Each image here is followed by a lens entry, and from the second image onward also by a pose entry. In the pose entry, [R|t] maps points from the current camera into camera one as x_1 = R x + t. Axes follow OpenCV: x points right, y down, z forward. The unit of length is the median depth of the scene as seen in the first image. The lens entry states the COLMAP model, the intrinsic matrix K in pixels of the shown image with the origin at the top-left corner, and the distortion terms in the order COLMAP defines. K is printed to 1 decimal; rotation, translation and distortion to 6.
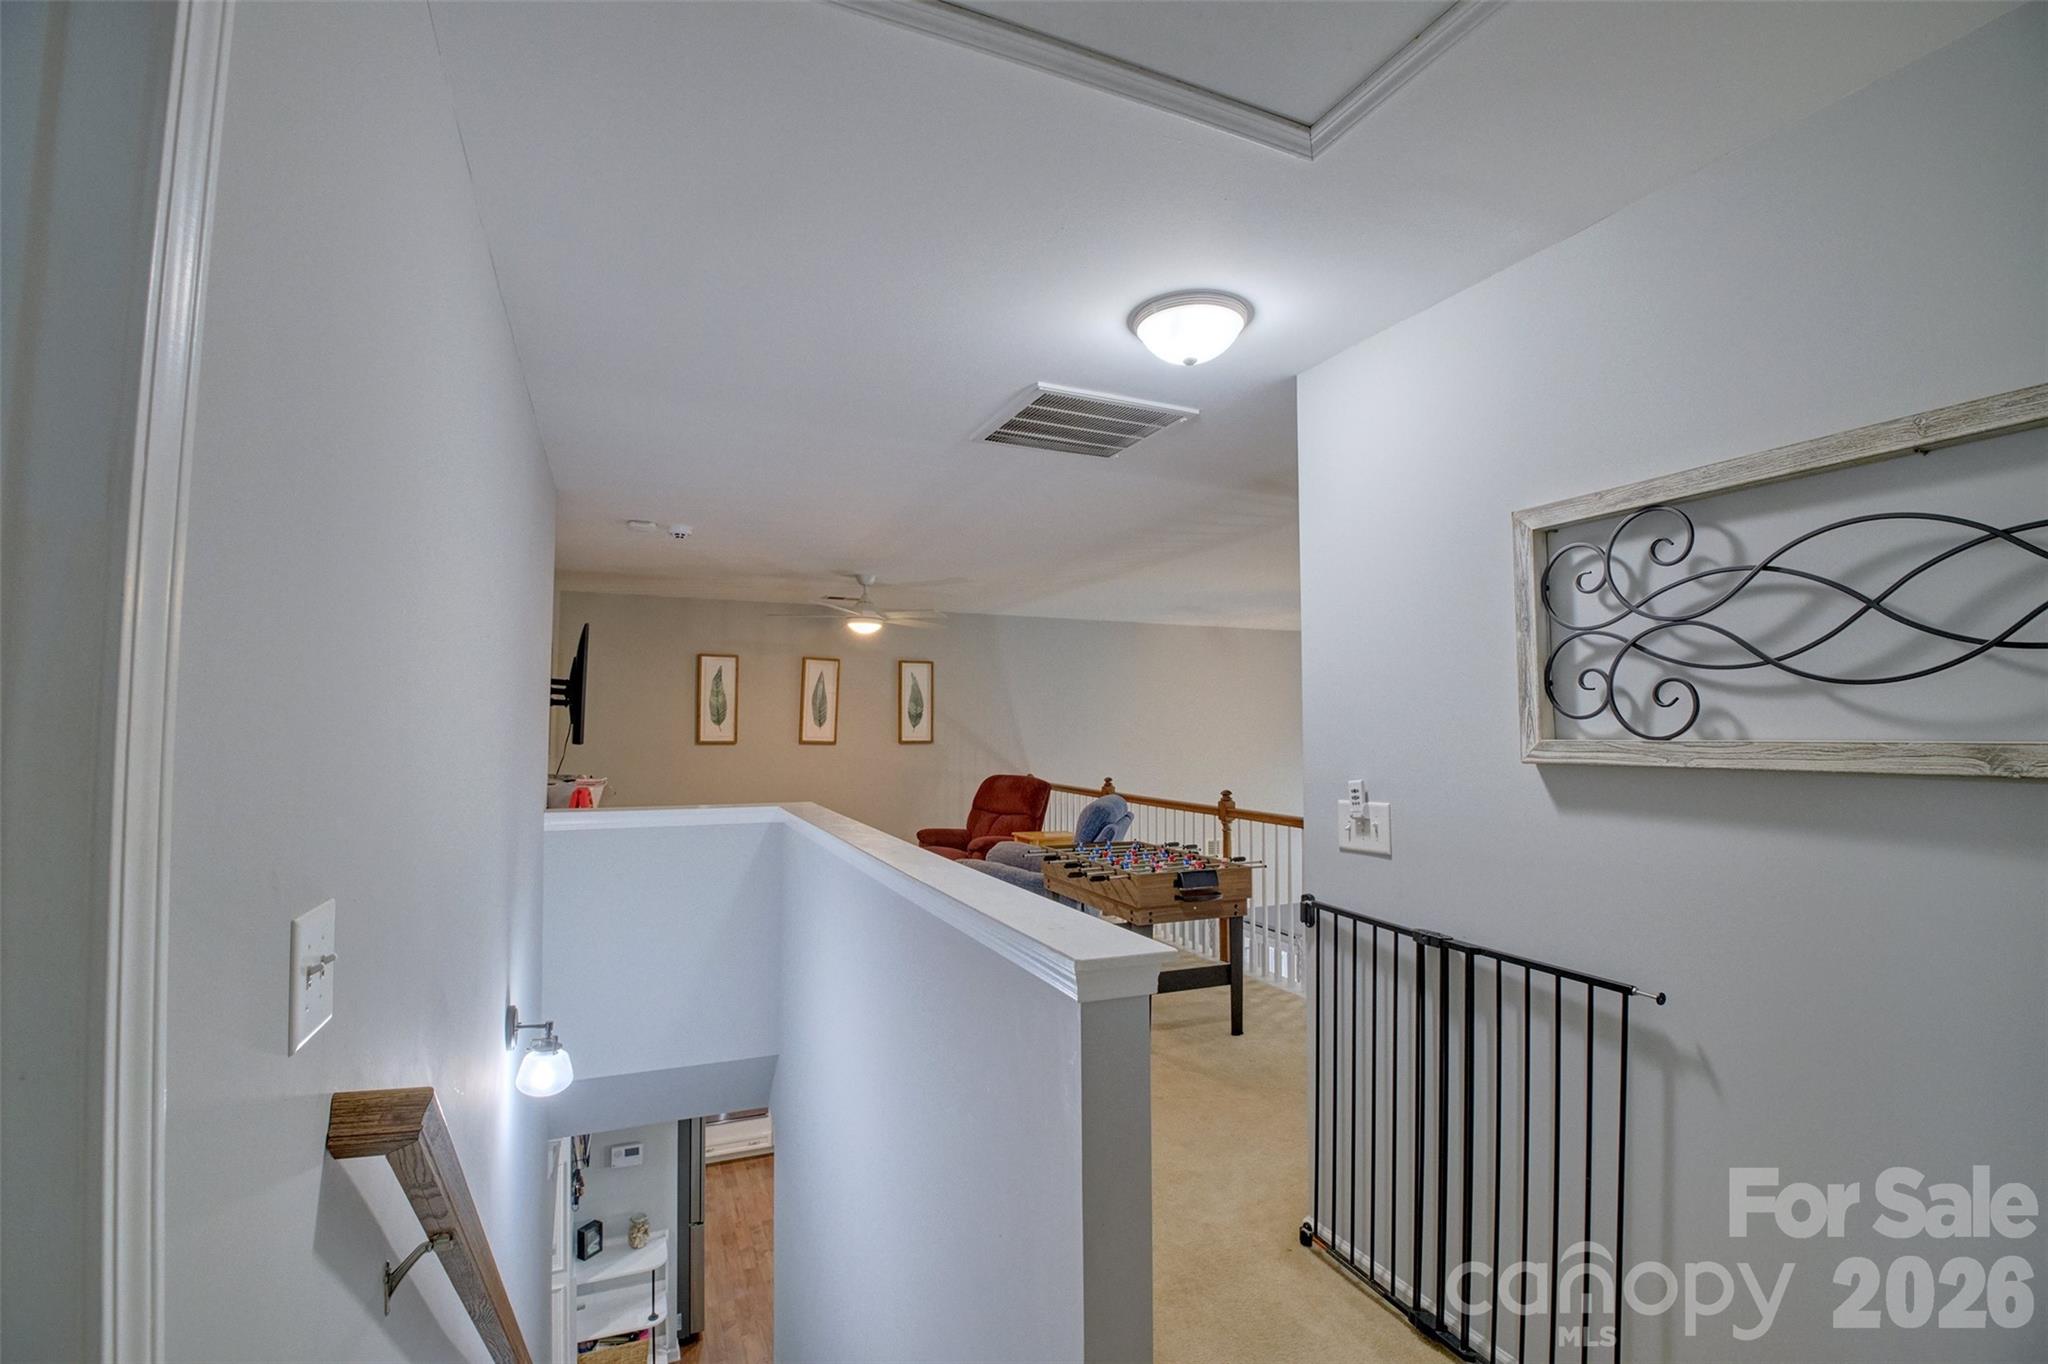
lens RADIAL K [[907.3, 0, 1005.6], [0, 907.3, 685.8], [0, 0, 1]] dist [-0.033932, -0.000893]
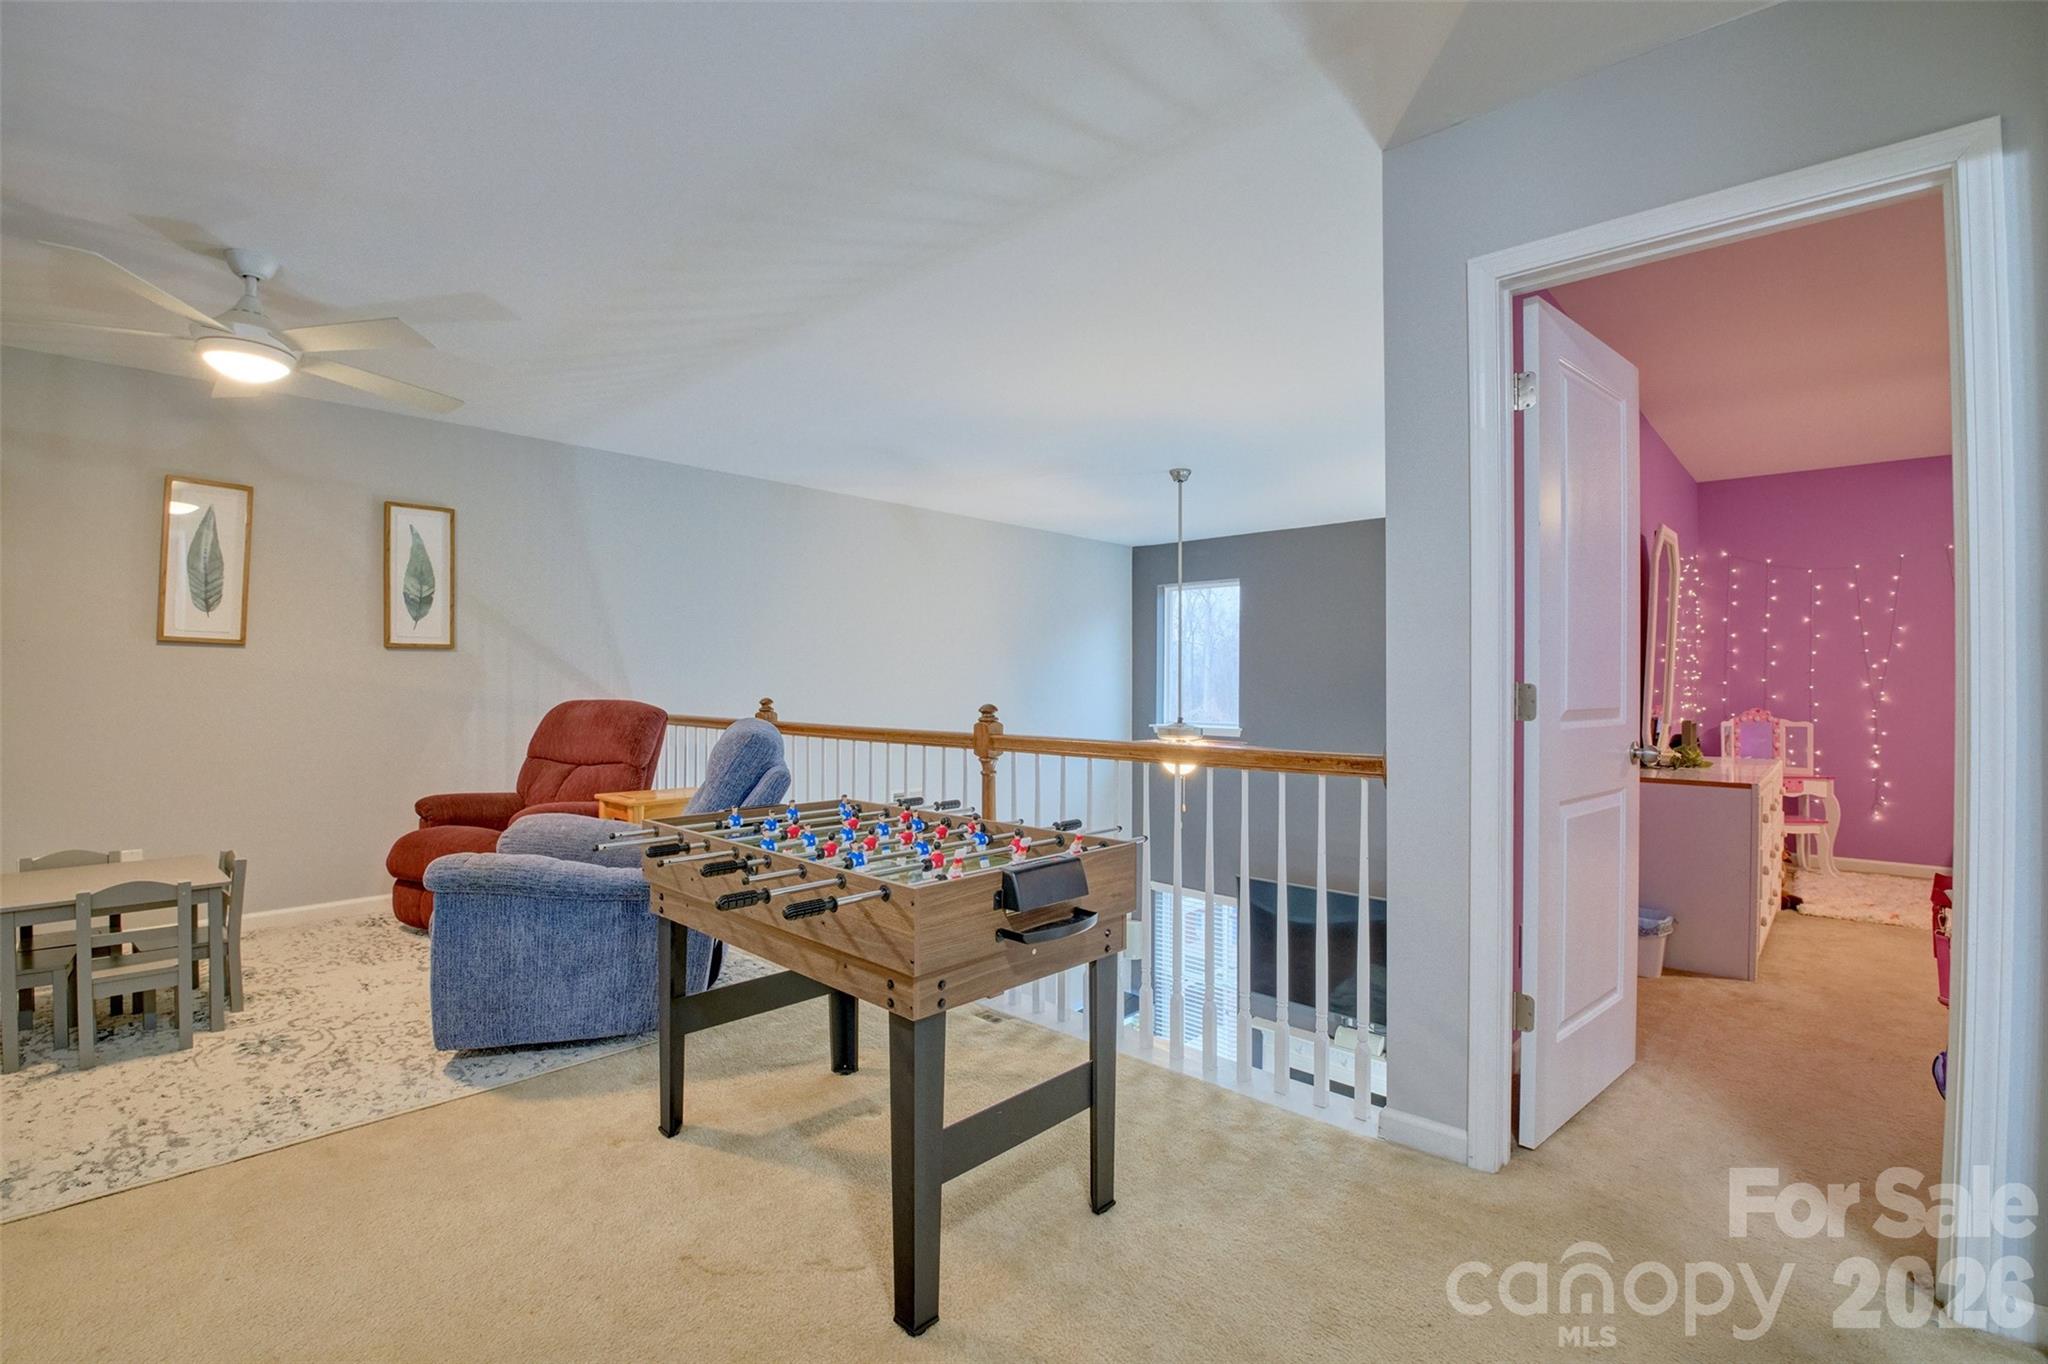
lens RADIAL K [[907.3, 0, 1005.6], [0, 907.3, 685.8], [0, 0, 1]] dist [-0.033932, -0.000893]
pose [[0.918007, -0.002383, 0.396556, 0.023887], [-0.016706, 0.998862, 0.044678, 0.076903], [-0.396212, -0.047639, 0.916922, 0.460264]]
